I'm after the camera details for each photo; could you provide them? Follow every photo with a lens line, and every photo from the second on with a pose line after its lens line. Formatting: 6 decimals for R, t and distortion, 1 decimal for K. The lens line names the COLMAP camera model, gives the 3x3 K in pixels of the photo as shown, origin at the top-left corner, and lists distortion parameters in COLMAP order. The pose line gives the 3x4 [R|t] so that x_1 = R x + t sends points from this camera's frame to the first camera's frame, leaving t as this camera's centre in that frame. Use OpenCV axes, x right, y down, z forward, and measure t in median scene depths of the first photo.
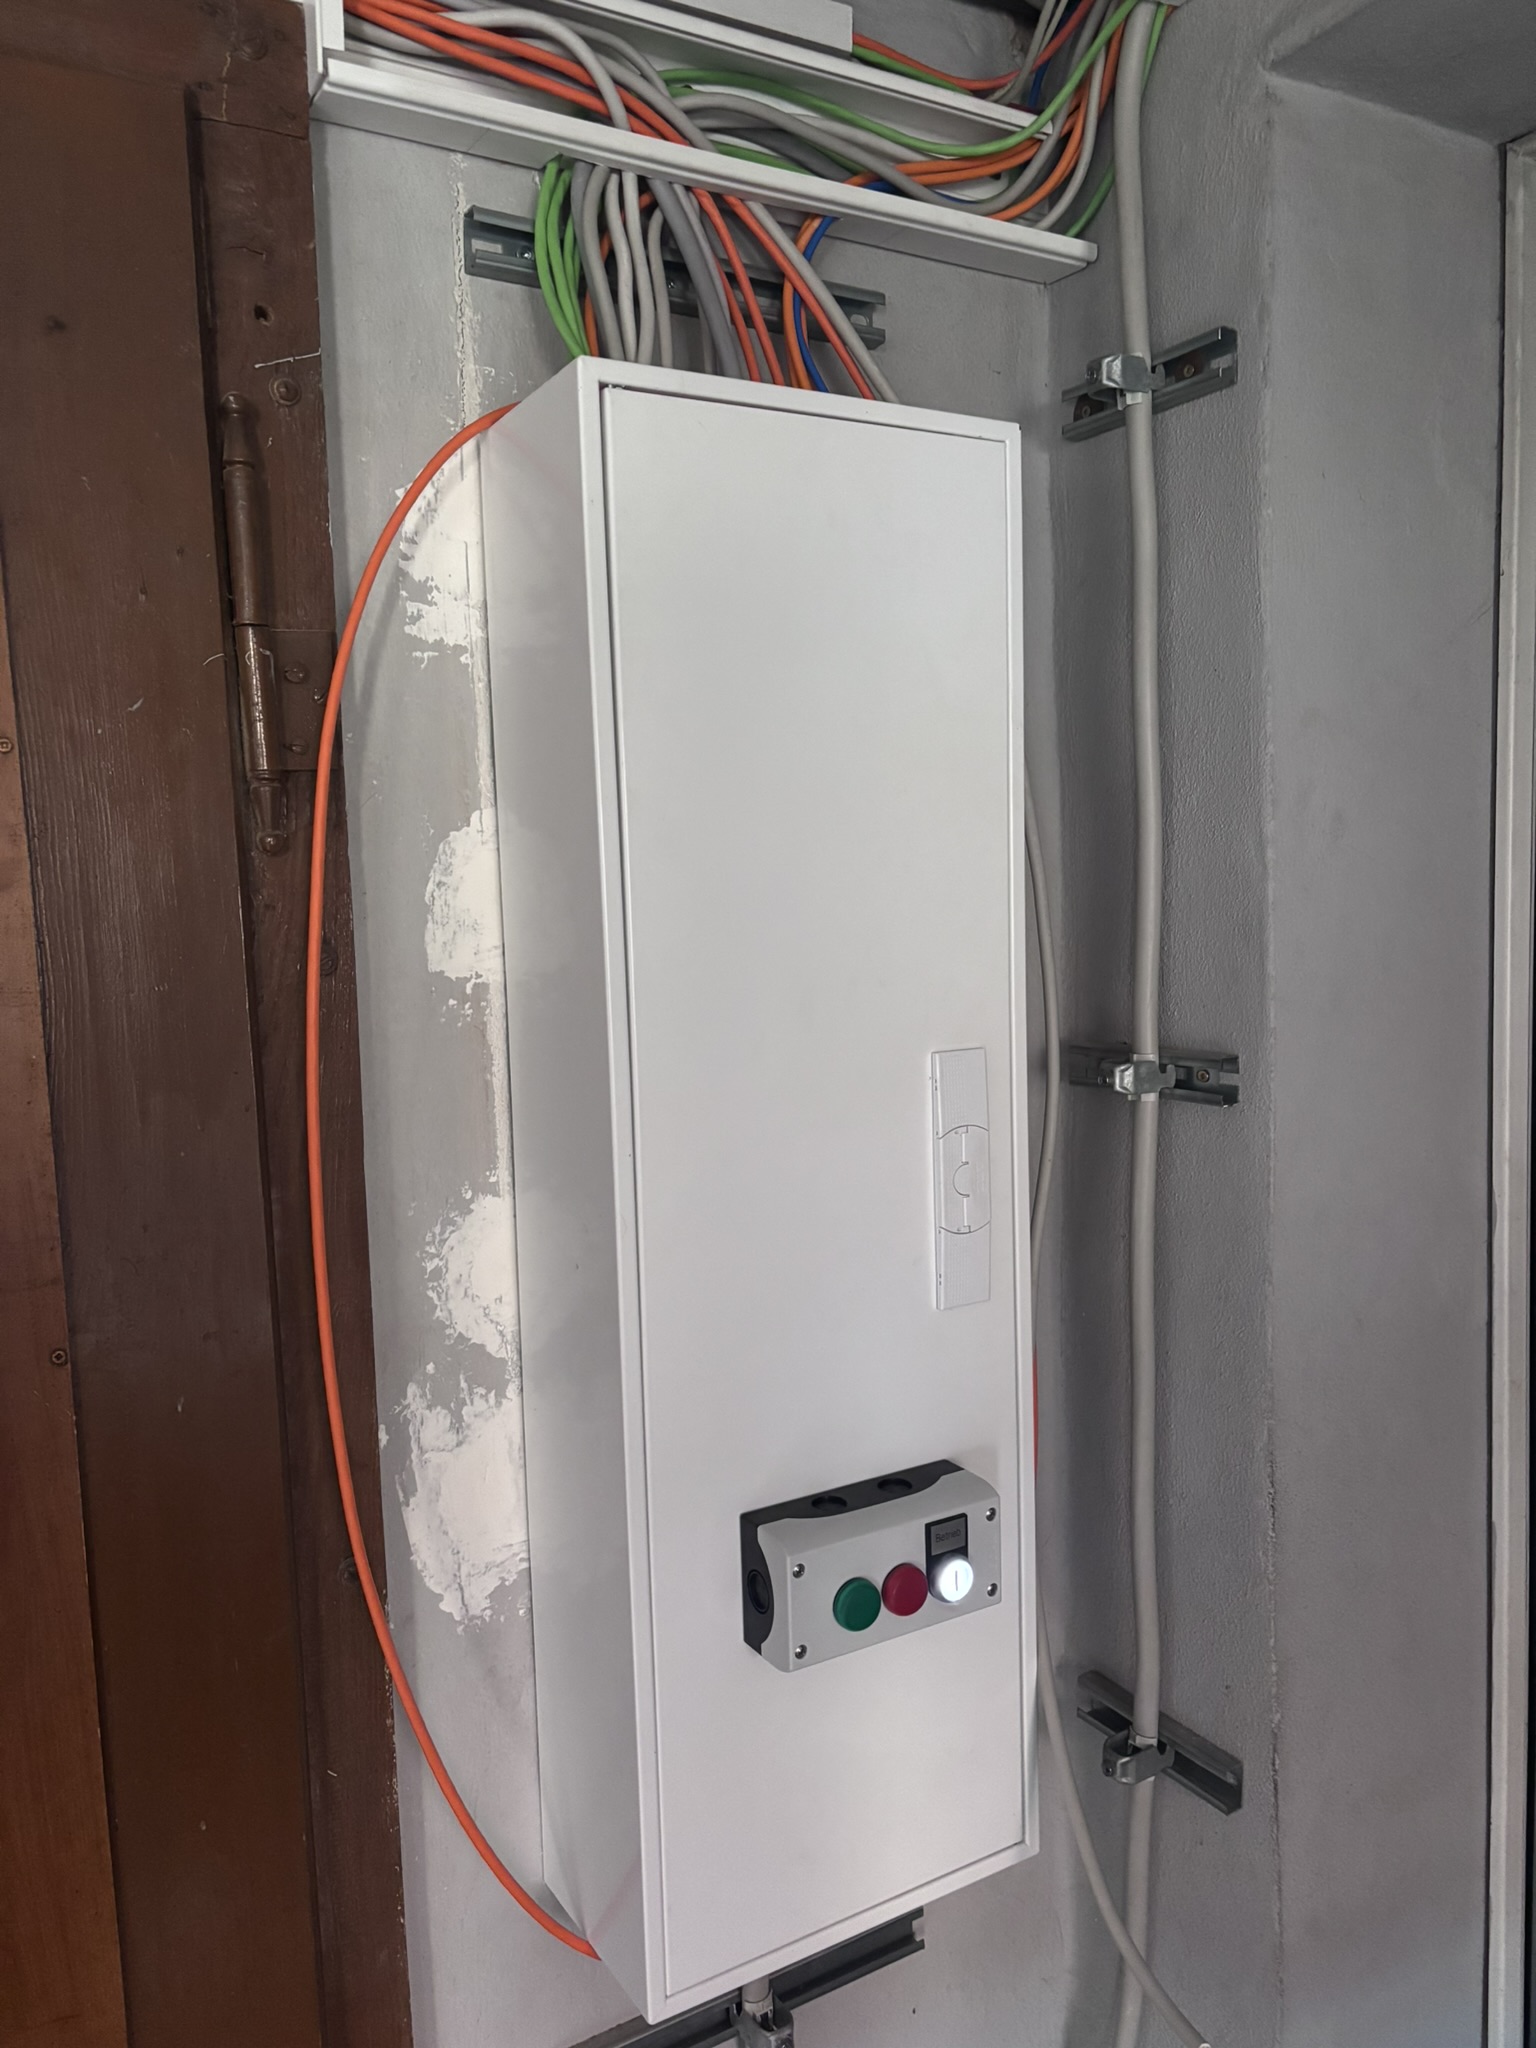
lens RADIAL K [[1555.6, 0, 768.0], [0, 1555.6, 1024.0], [0, 0, 1]] dist [-0.001069, 0.076677]
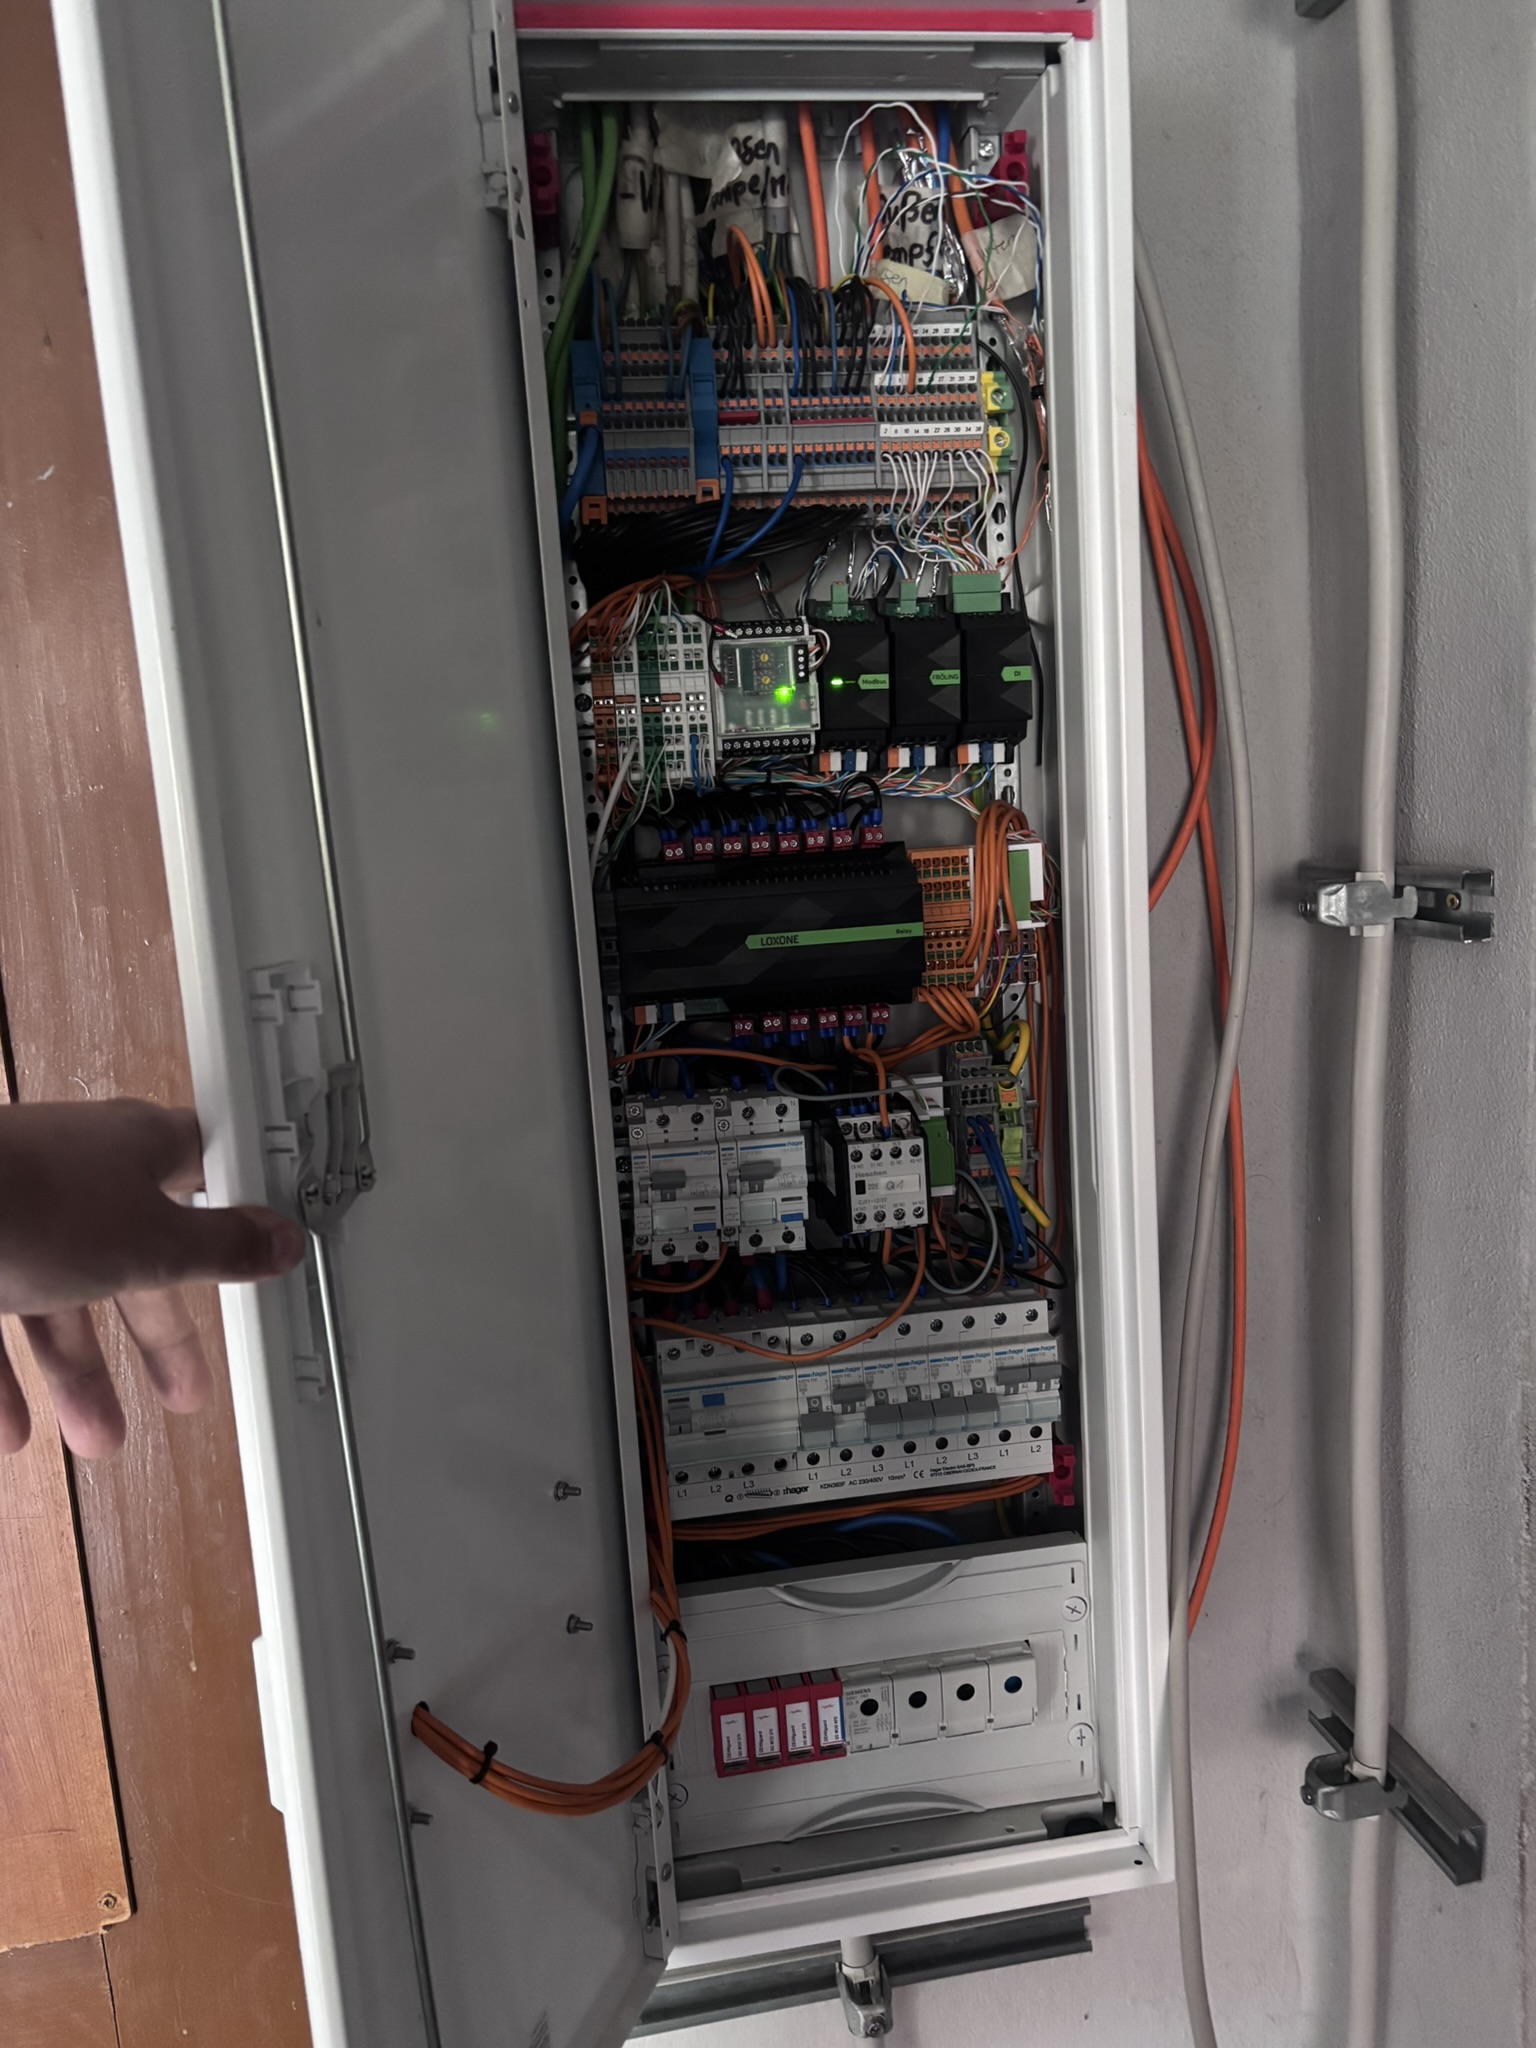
lens RADIAL K [[1576.9, 0, 768.0], [0, 1576.9, 1024.0], [0, 0, 1]] dist [0.003630, -0.000681]
pose [[0.933078, 0.029031, -0.358500, 0.245828], [-0.001503, 0.997043, 0.076827, 0.034083], [0.359670, -0.071147, 0.930363, 0.206310]]
